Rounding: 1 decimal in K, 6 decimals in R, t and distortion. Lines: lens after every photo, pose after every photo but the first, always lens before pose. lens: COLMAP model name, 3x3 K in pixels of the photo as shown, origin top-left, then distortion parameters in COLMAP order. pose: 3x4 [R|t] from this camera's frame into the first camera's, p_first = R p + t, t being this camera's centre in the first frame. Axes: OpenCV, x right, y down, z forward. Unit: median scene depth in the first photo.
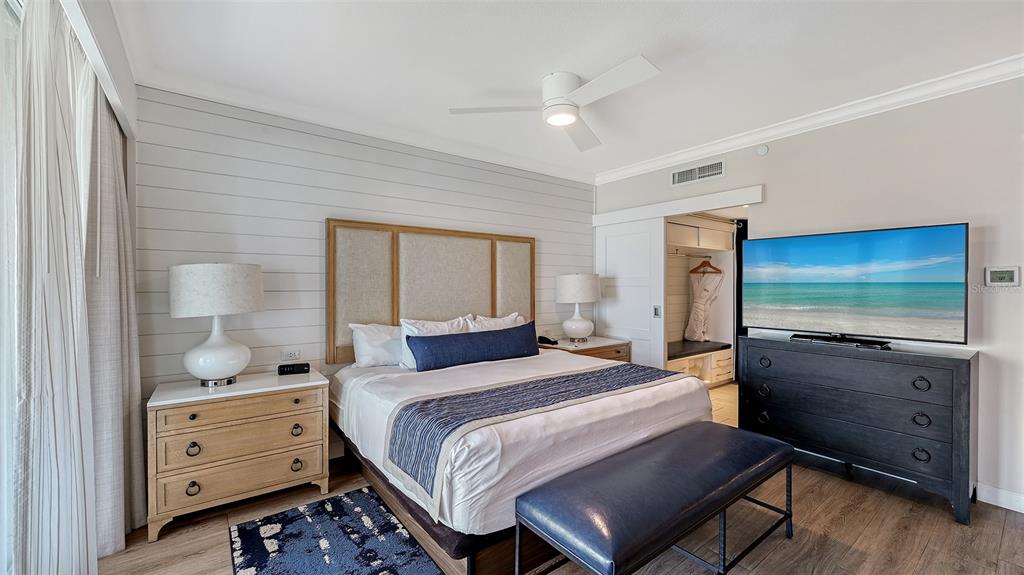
lens RADIAL K [[415.9, 0, 508.8], [0, 415.9, 291.8], [0, 0, 1]] dist [-0.001095, -0.000074]
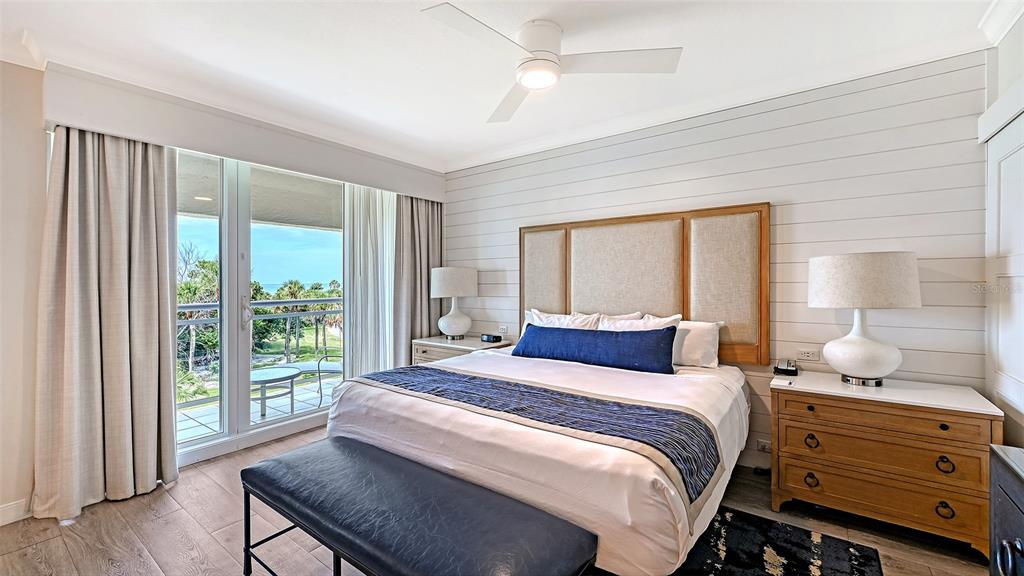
lens RADIAL K [[415.9, 0, 511.9], [0, 415.9, 280.3], [0, 0, 1]] dist [-0.001095, -0.000074]
pose [[0.268849, -0.003300, -0.963177, 0.782721], [-0.007027, 0.999961, -0.005388, -0.005455], [0.963157, 0.008217, 0.268815, 0.621984]]
